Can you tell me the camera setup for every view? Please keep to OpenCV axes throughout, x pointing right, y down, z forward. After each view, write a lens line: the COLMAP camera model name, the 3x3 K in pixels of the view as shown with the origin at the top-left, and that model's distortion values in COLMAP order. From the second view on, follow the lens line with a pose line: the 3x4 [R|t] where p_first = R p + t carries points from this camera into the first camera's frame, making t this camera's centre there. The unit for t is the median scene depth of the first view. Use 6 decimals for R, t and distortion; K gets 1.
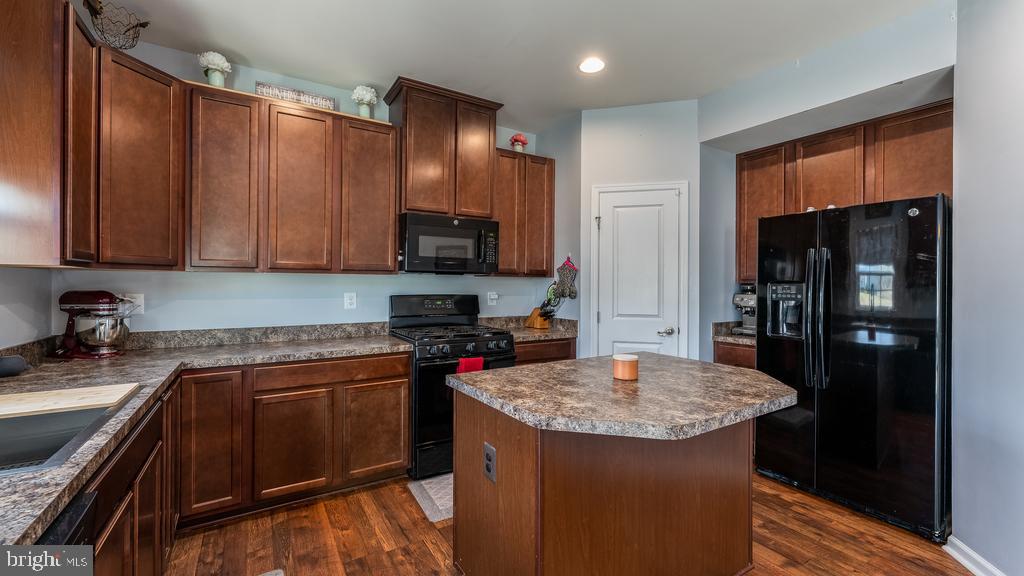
lens RADIAL K [[412.7, 0, 507.9], [0, 412.7, 285.0], [0, 0, 1]] dist [0.000986, 0.000080]
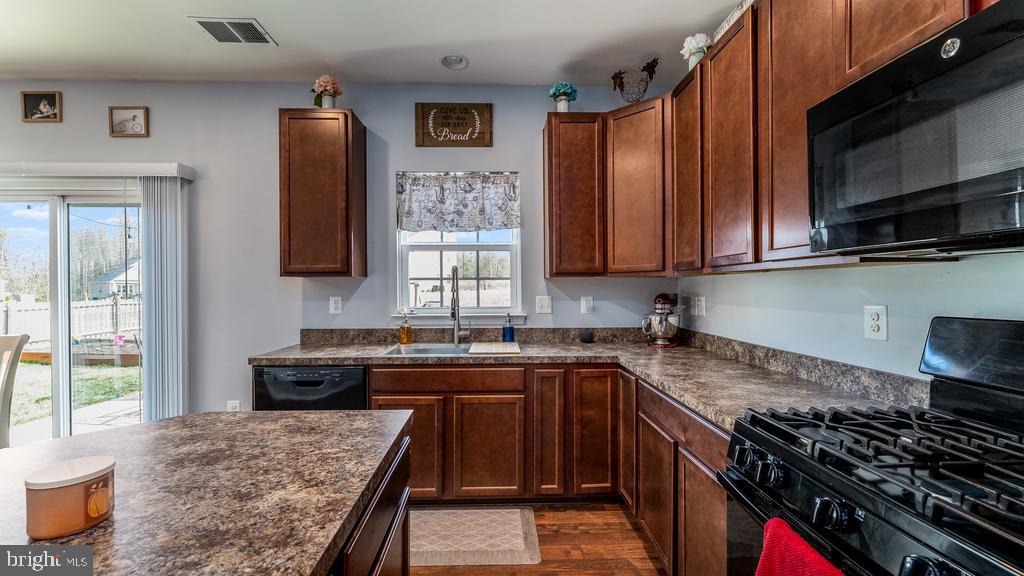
lens RADIAL K [[412.3, 0, 507.7], [0, 412.3, 289.9], [0, 0, 1]] dist [0.001762, 0.000087]
pose [[-0.495214, 0.001841, -0.868769, 0.247657], [-0.000429, 0.999997, 0.002363, 0.000807], [0.868771, 0.001543, -0.495212, 0.915374]]
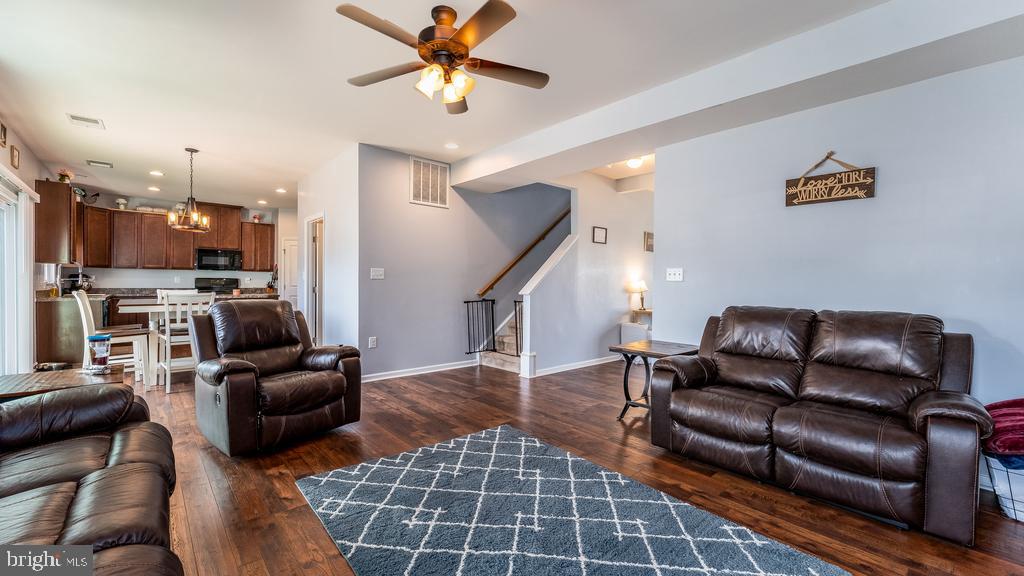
lens RADIAL K [[412.3, 0, 507.7], [0, 412.3, 289.9], [0, 0, 1]] dist [0.001762, 0.000087]
pose [[0.985533, 0.002083, 0.169468, 1.358945], [-0.005088, 0.999837, 0.017303, 0.049805], [-0.169405, -0.017915, 0.985384, -2.137410]]
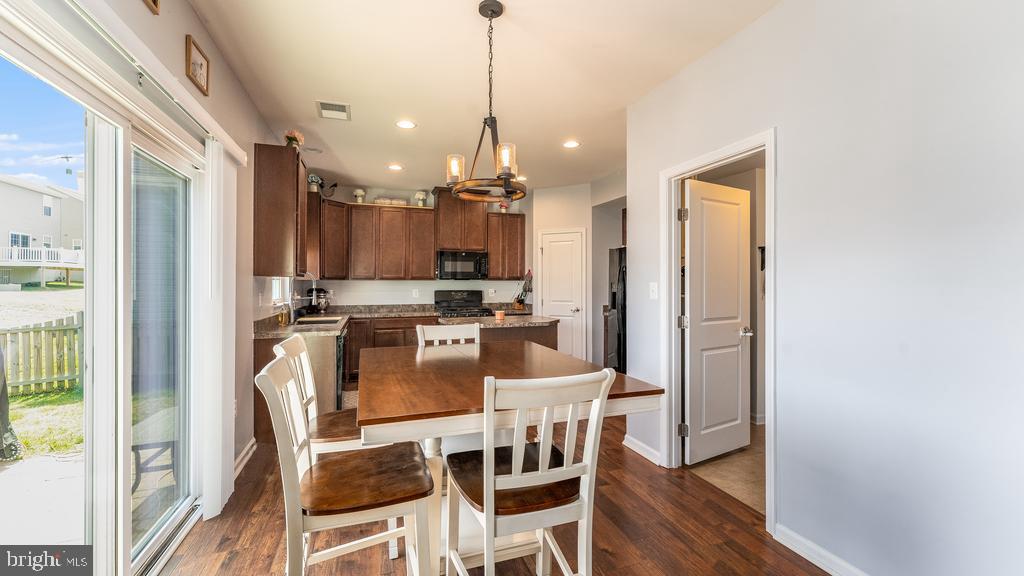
lens RADIAL K [[412.7, 0, 507.9], [0, 412.7, 285.0], [0, 0, 1]] dist [0.000986, 0.000080]
pose [[0.973794, -0.005311, -0.227369, 0.560352], [0.005490, 0.999985, 0.000156, -0.000314], [0.227365, -0.001400, 0.973809, -0.944870]]
